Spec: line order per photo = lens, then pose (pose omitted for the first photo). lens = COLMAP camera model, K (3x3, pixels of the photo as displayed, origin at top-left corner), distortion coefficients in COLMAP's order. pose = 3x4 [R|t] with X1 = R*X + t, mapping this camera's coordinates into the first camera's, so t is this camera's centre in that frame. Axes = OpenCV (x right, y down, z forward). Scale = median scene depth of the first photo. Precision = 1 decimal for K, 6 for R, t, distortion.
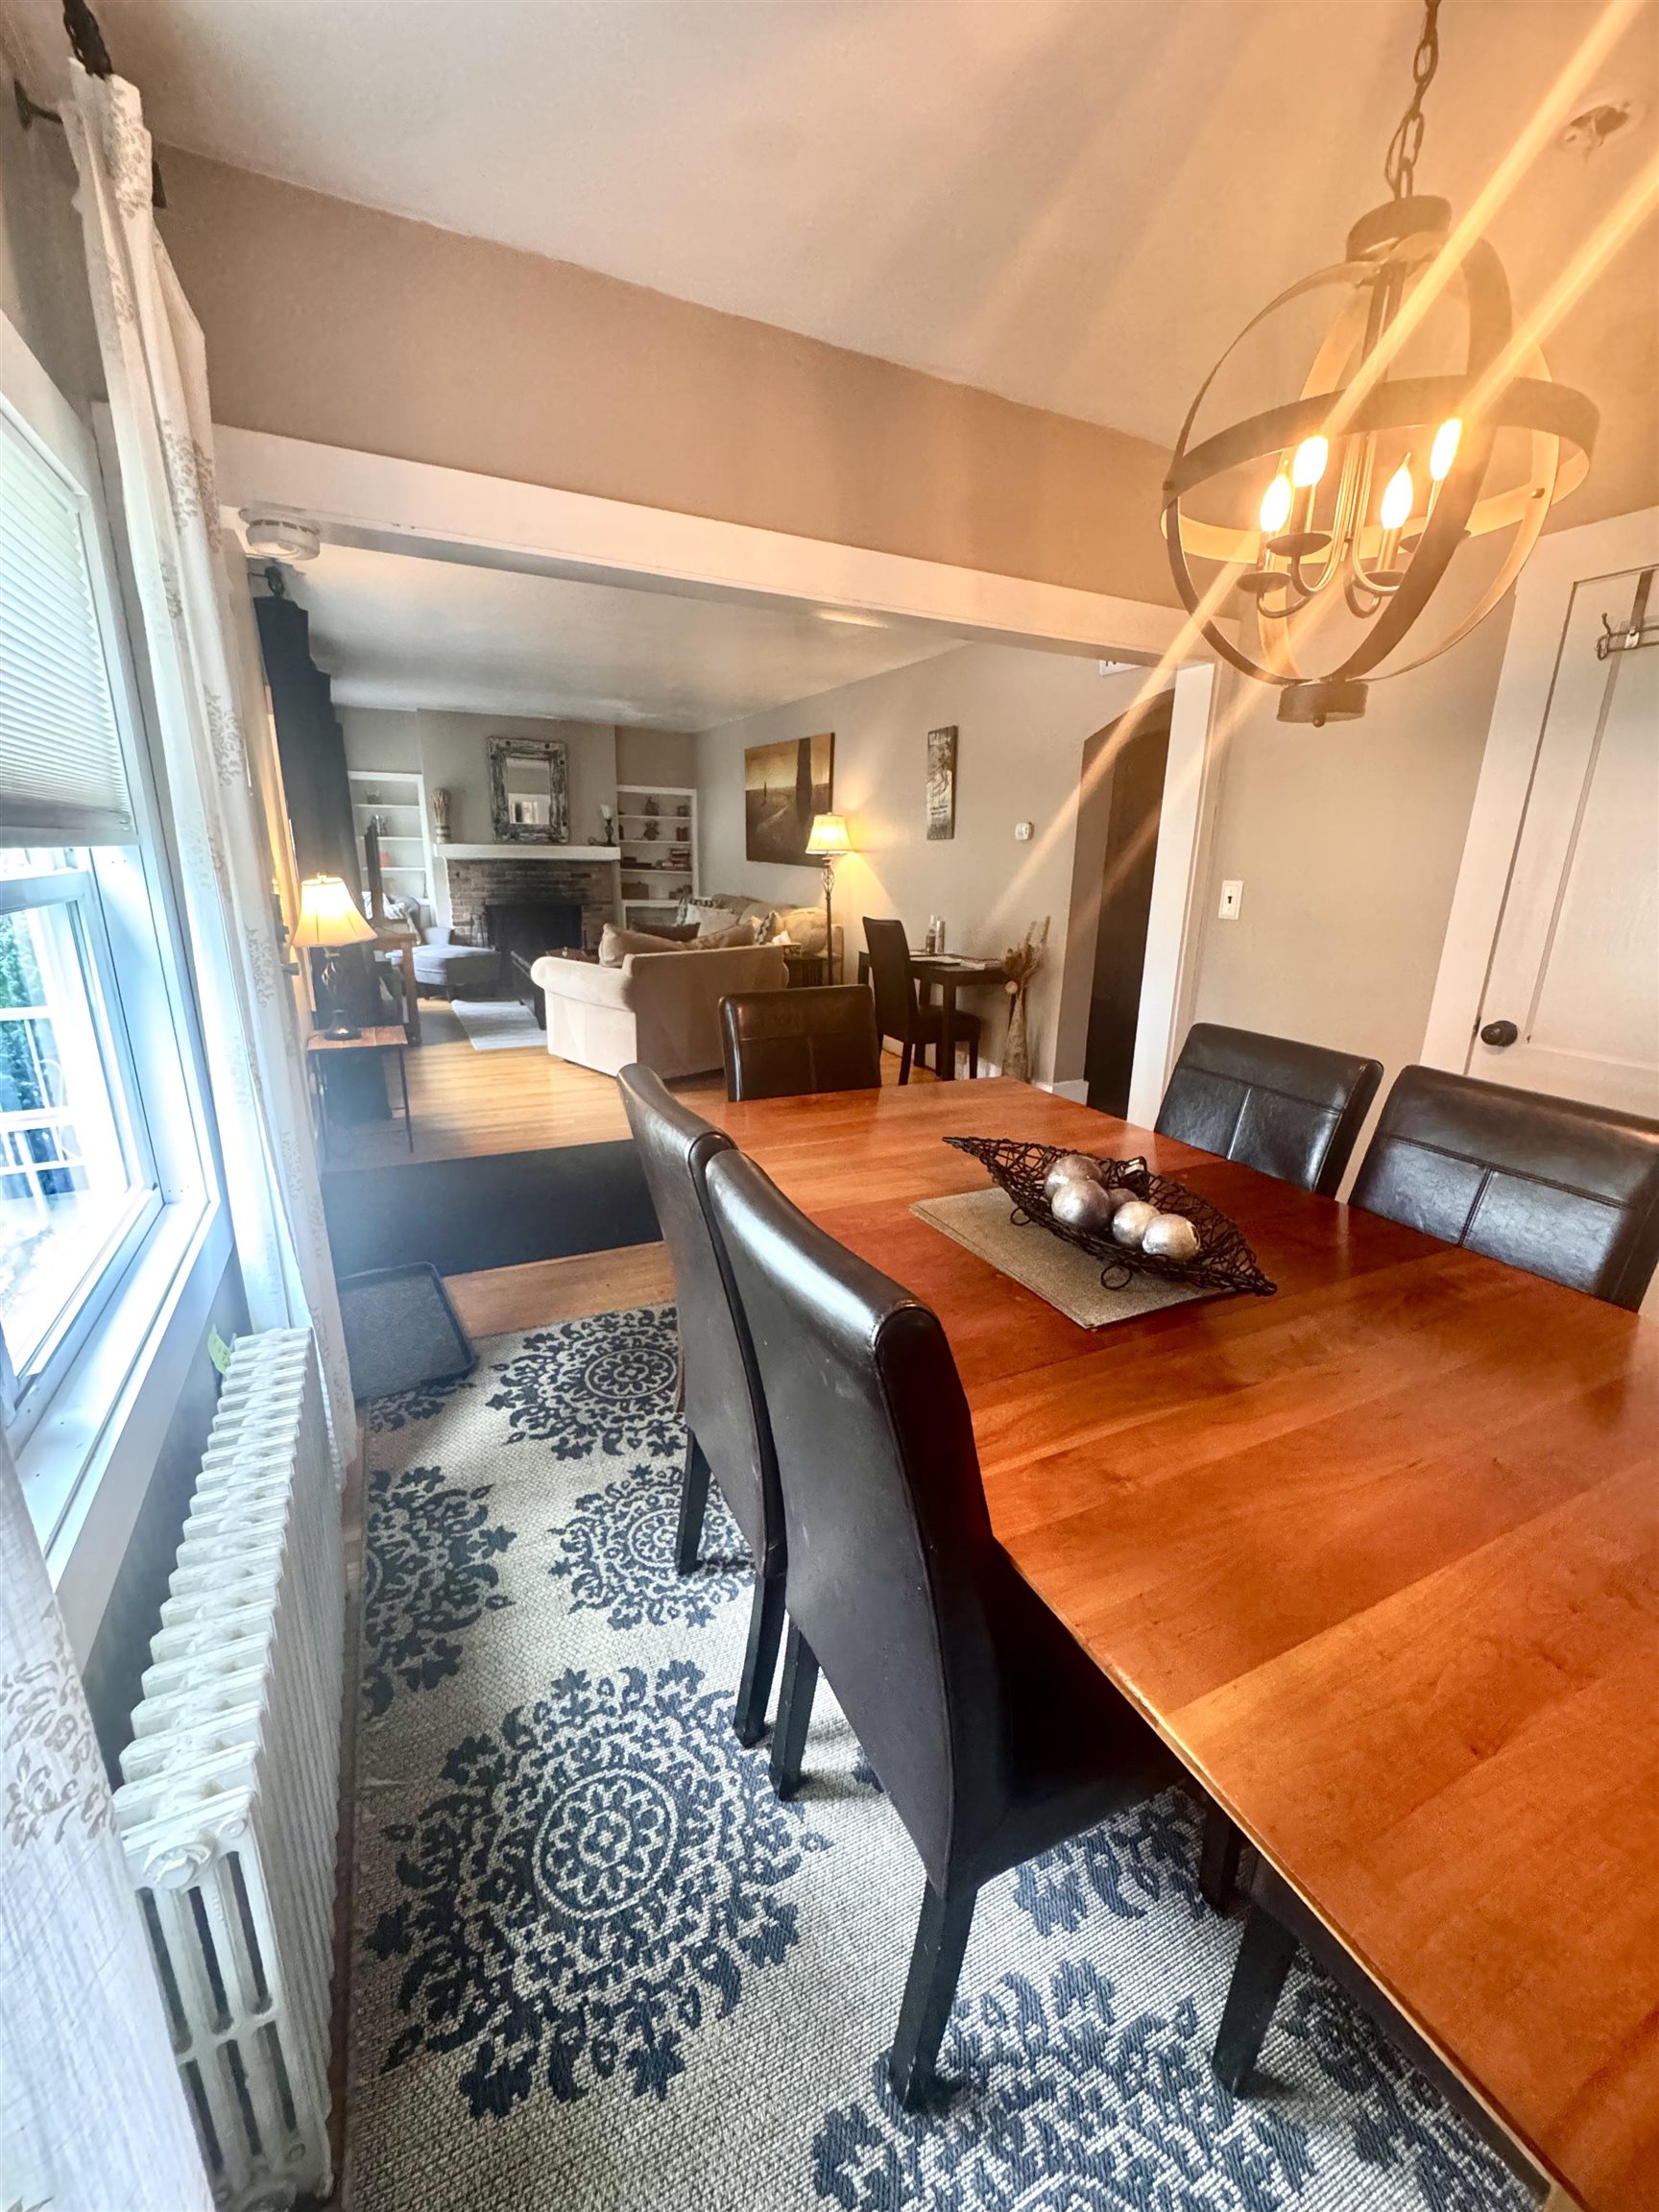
lens RADIAL K [[892.2, 0, 830.2], [0, 892.2, 1102.3], [0, 0, 1]] dist [-0.005093, 0.001351]
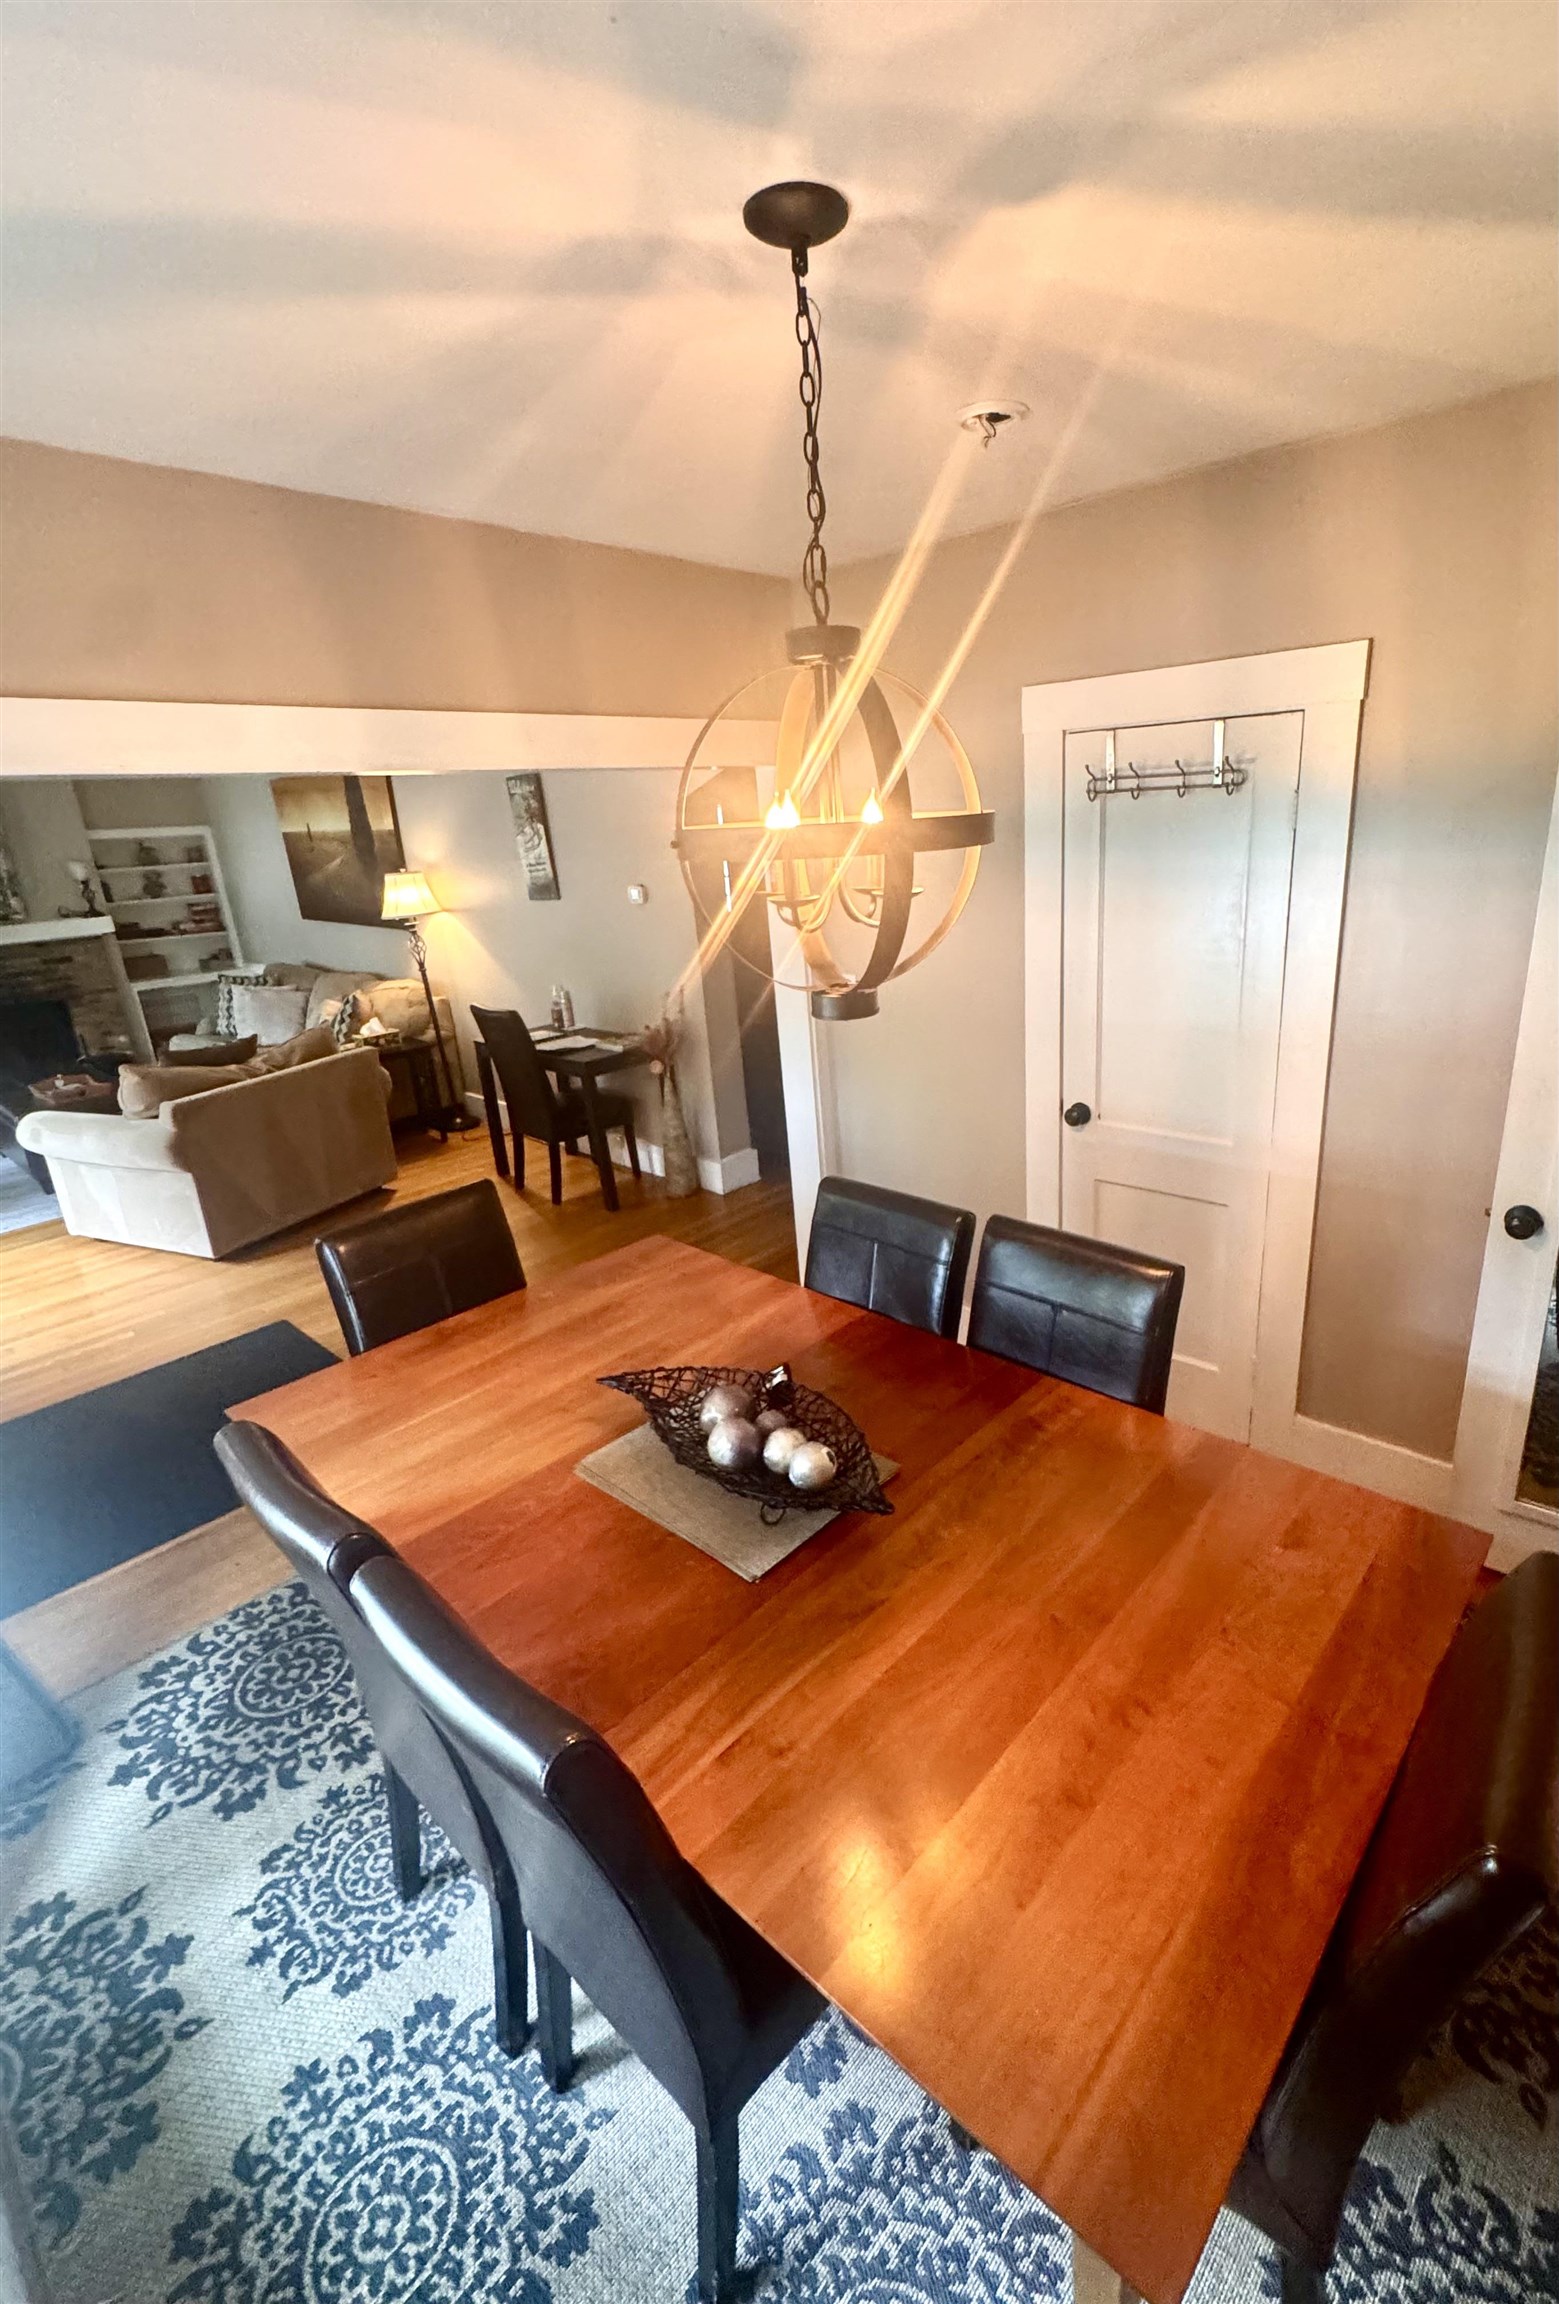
lens RADIAL K [[1027.1, 0, 871.5], [0, 1027.1, 1143.8], [0, 0, 1]] dist [-0.004023, 0.000593]
pose [[0.916321, -0.191335, 0.351776, 0.049630], [0.177506, 0.981520, 0.071484, -0.223572], [-0.358952, -0.003060, 0.933351, -0.163284]]
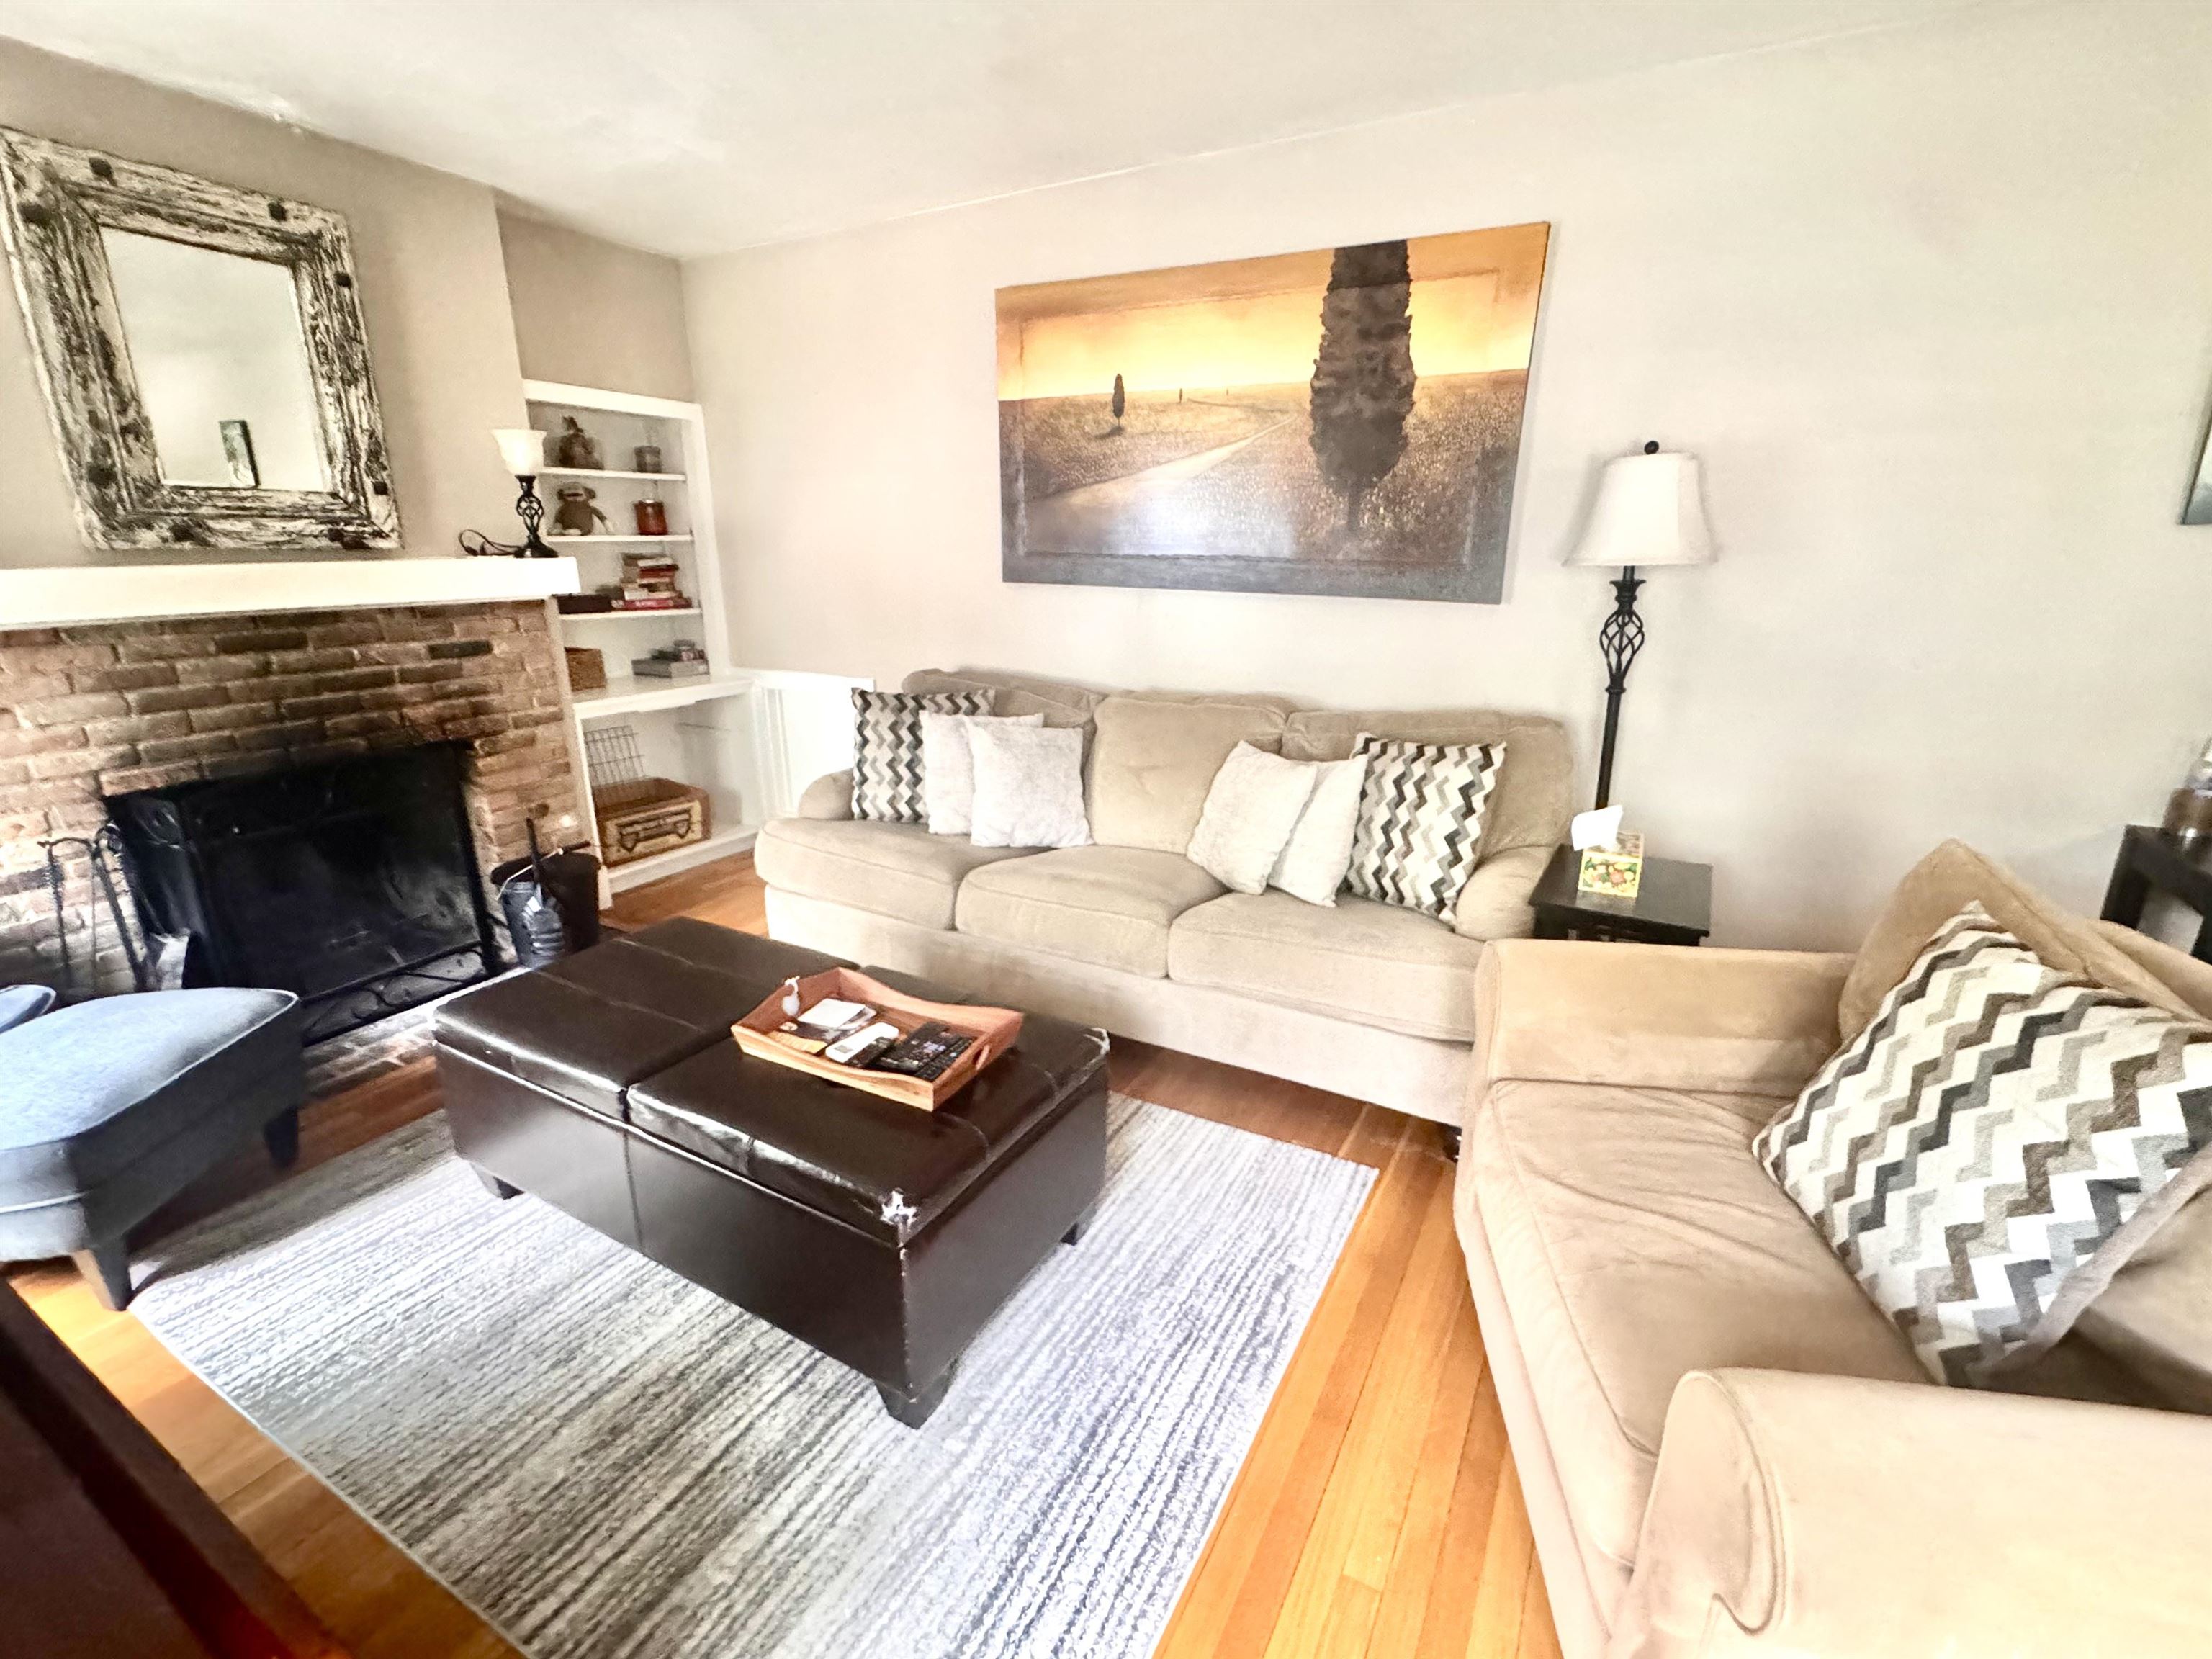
lens RADIAL K [[974.9, 0, 1107.2], [0, 974.9, 828.6], [0, 0, 1]] dist [-0.005752, -0.000118]
pose [[0.818852, -0.184031, 0.543704, -1.401005], [0.173264, 0.982274, 0.071531, -0.841244], [-0.547230, 0.035631, 0.836224, 2.777727]]
